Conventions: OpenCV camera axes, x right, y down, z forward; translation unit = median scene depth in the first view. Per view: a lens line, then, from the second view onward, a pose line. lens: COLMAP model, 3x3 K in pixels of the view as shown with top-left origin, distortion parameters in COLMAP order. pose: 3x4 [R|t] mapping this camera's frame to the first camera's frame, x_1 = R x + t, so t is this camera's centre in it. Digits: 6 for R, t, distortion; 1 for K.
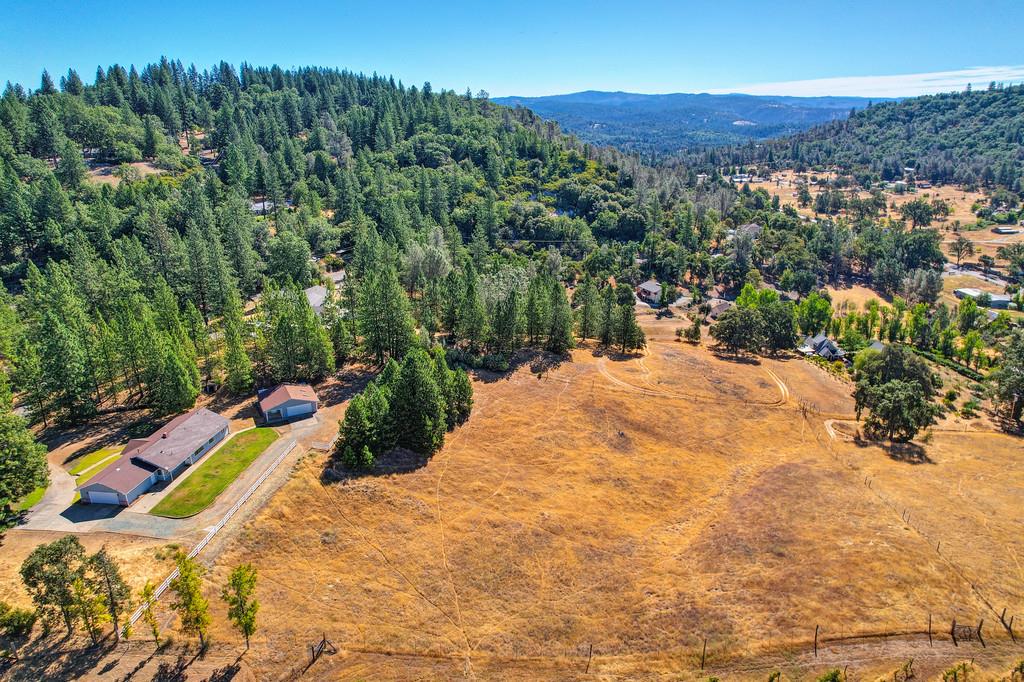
lens RADIAL K [[688.4, 0, 510.2], [0, 688.4, 312.2], [0, 0, 1]] dist [-0.065254, 0.065873]
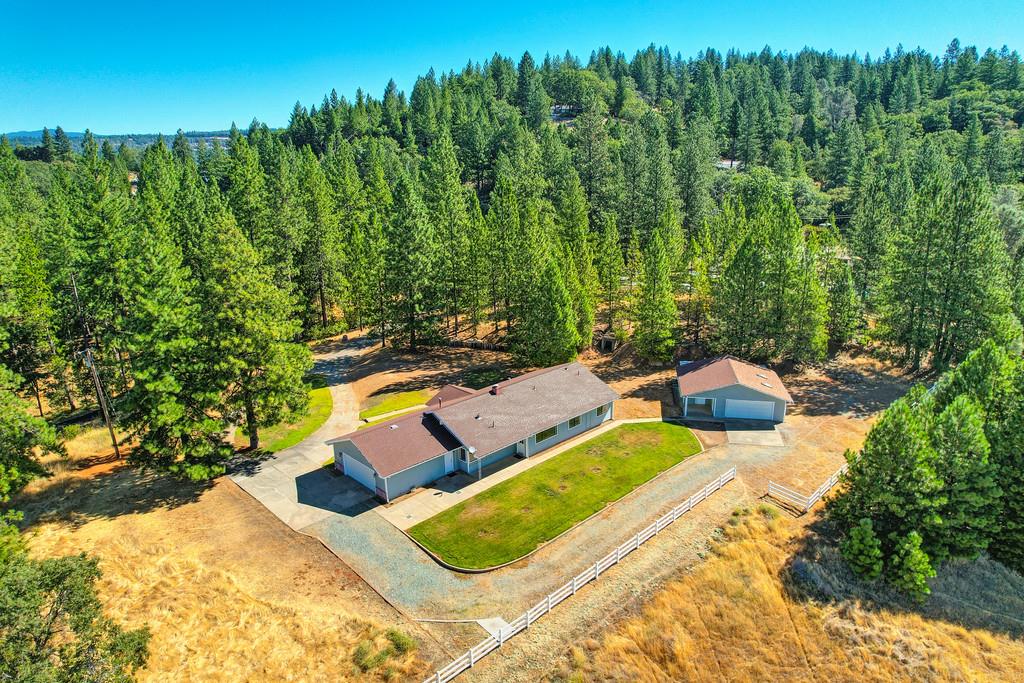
lens RADIAL K [[688.4, 0, 510.2], [0, 688.4, 312.7], [0, 0, 1]] dist [-0.065254, 0.065873]
pose [[0.797033, 0.156912, -0.583195, -0.176083], [-0.175533, 0.984159, 0.024898, 0.096571], [0.577863, 0.082525, 0.811950, 0.511419]]
